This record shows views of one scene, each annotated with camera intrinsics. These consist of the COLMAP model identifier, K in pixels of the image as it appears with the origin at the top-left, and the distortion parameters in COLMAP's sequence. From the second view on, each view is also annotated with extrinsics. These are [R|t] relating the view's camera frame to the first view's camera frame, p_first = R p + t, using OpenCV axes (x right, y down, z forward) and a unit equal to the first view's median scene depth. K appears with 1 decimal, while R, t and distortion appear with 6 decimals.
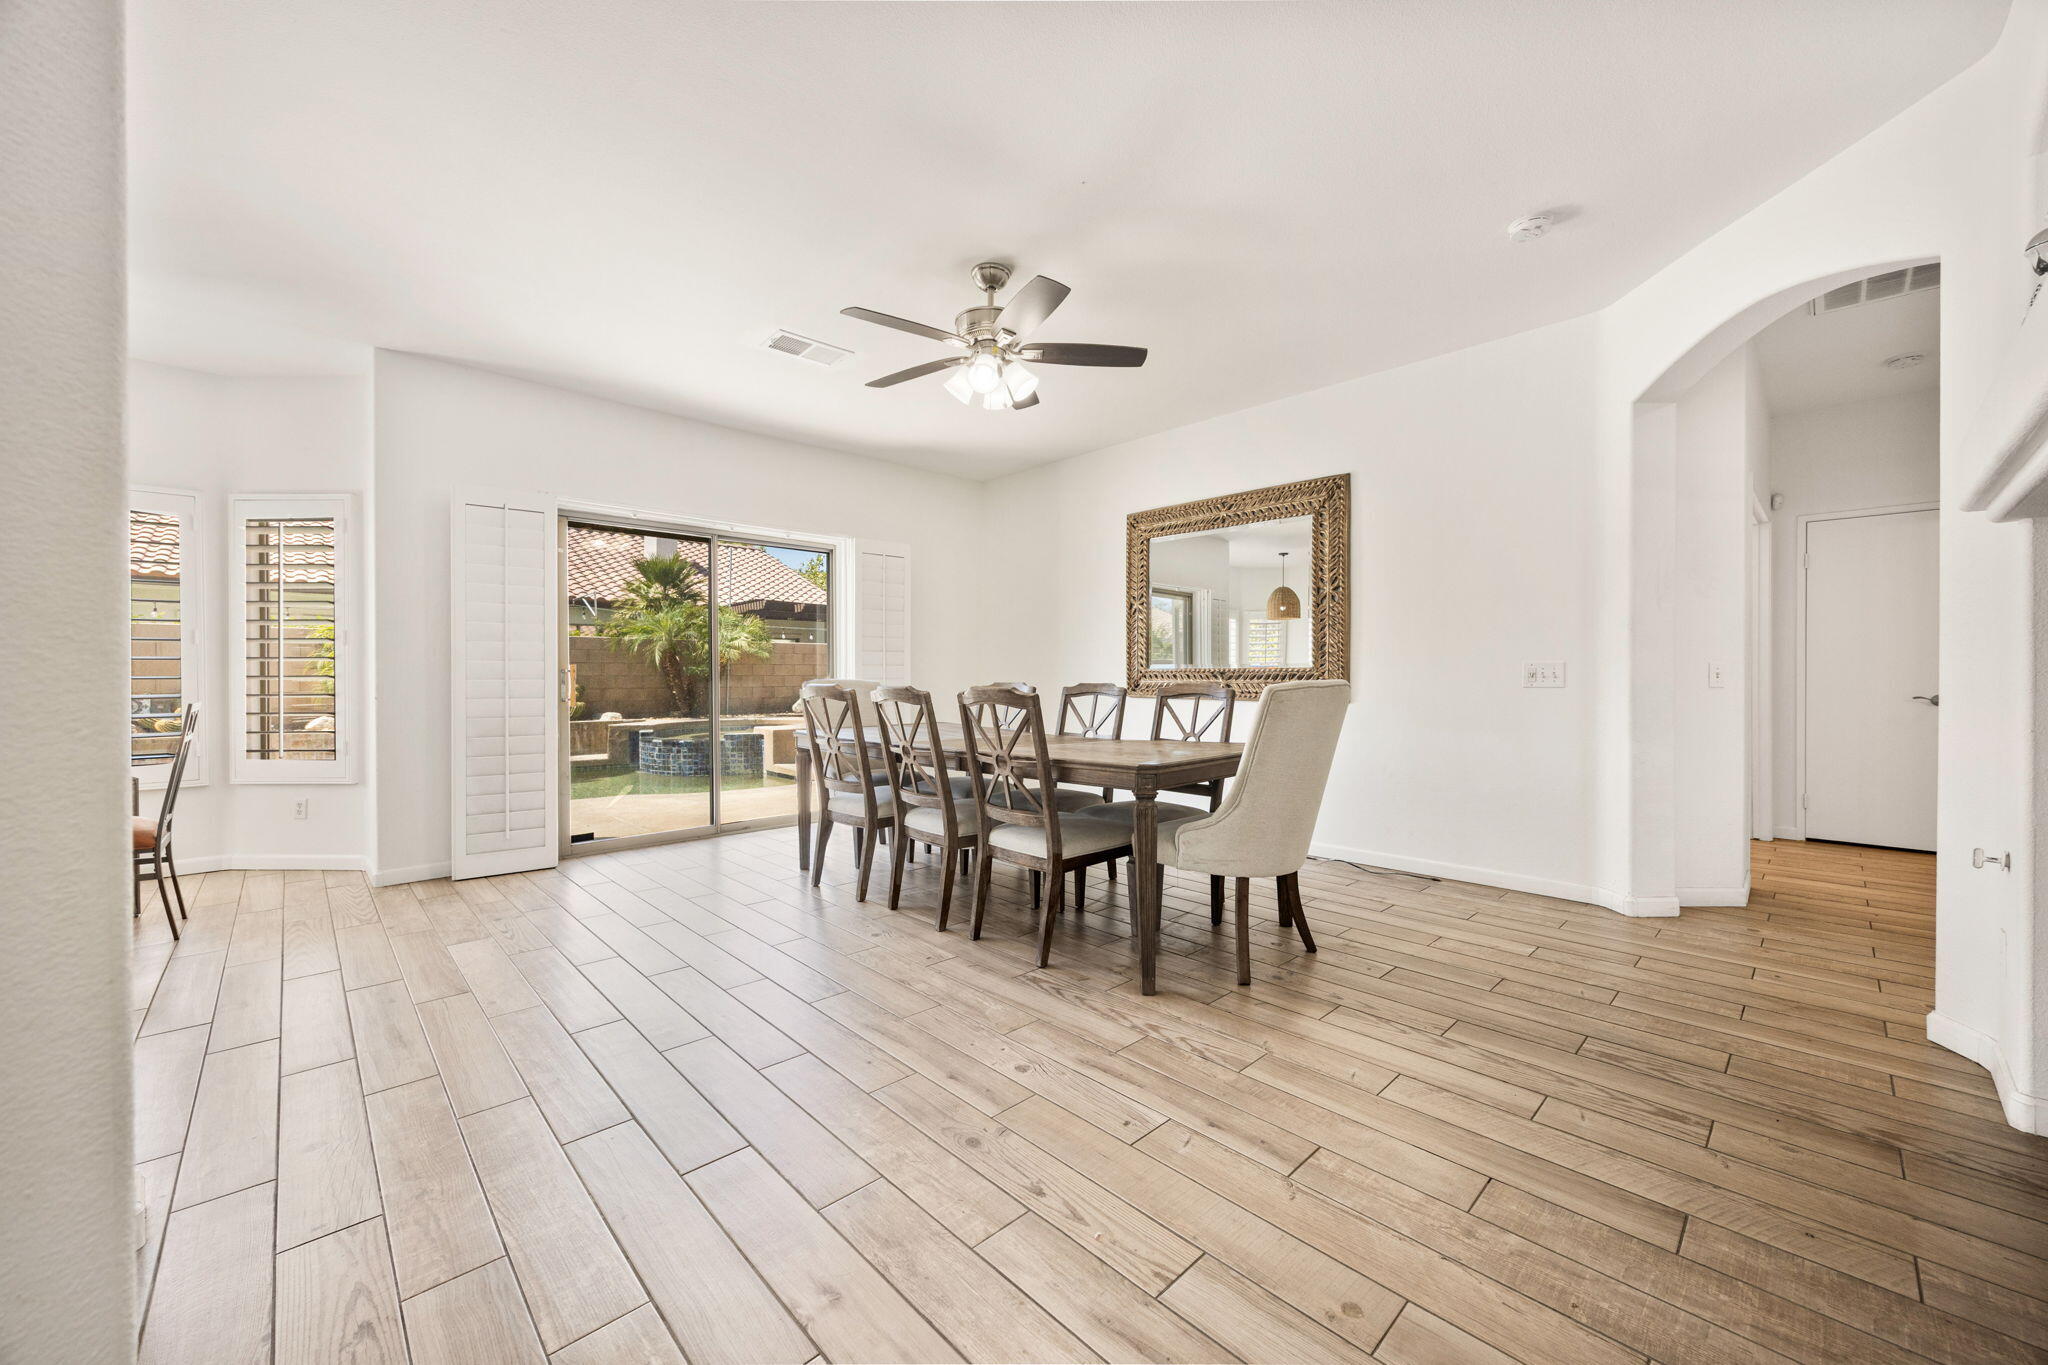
lens RADIAL K [[772.1, 0, 1032.0], [0, 772.1, 669.4], [0, 0, 1]] dist [0.002232, 0.004279]
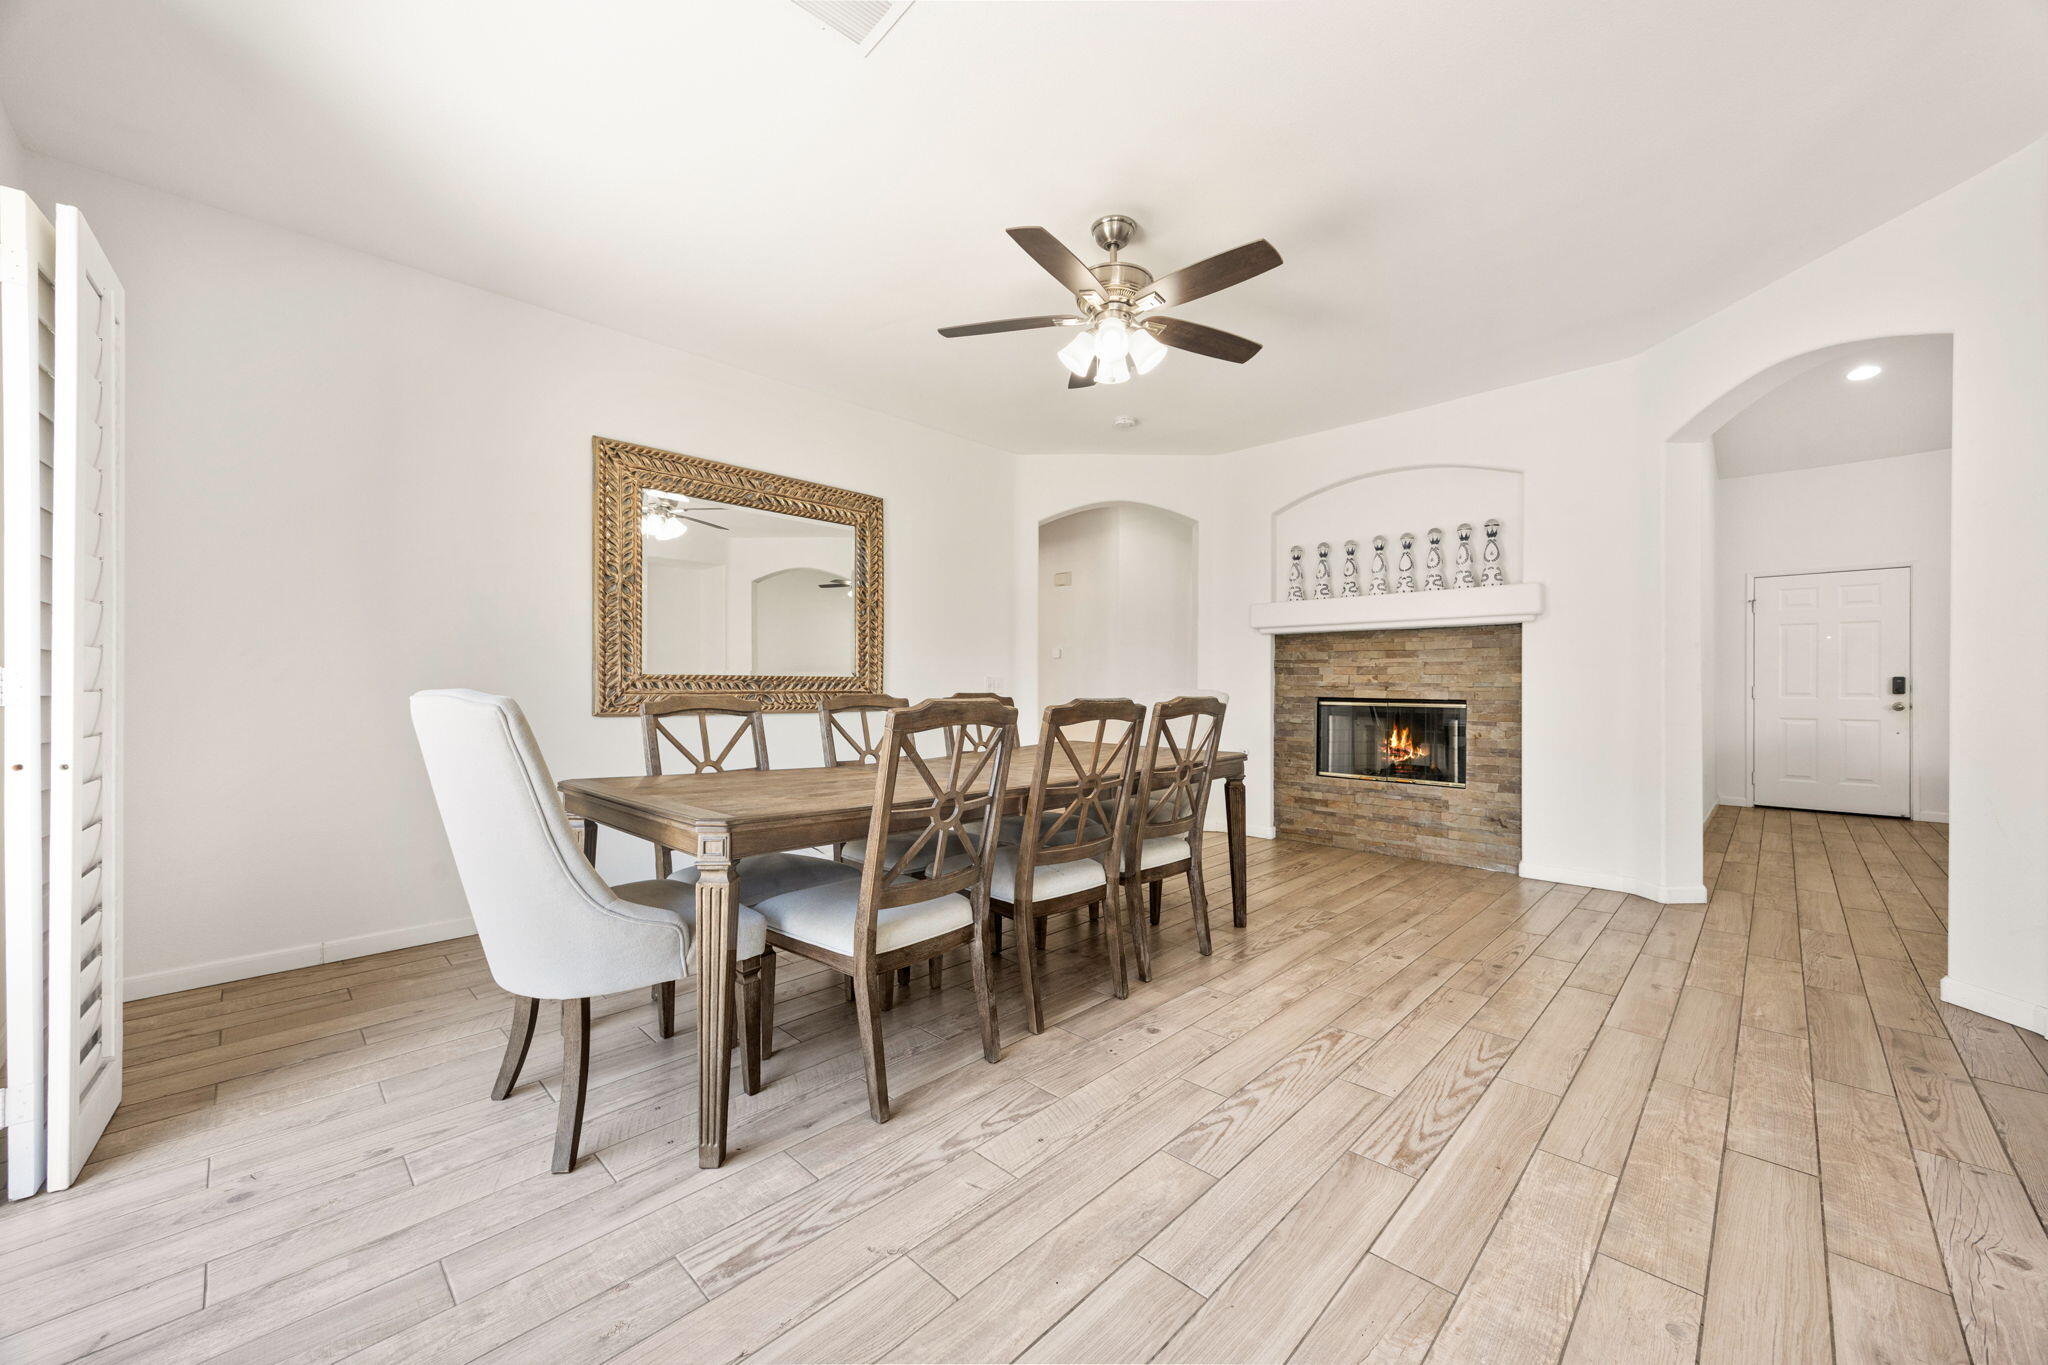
lens RADIAL K [[779.3, 0, 1030.8], [0, 779.3, 685.7], [0, 0, 1]] dist [0.001597, 0.000359]
pose [[-0.035260, 0.001161, 0.999377, -1.090136], [-0.011868, 0.999928, -0.001580, 0.012286], [-0.999308, -0.011916, -0.035244, 1.310316]]
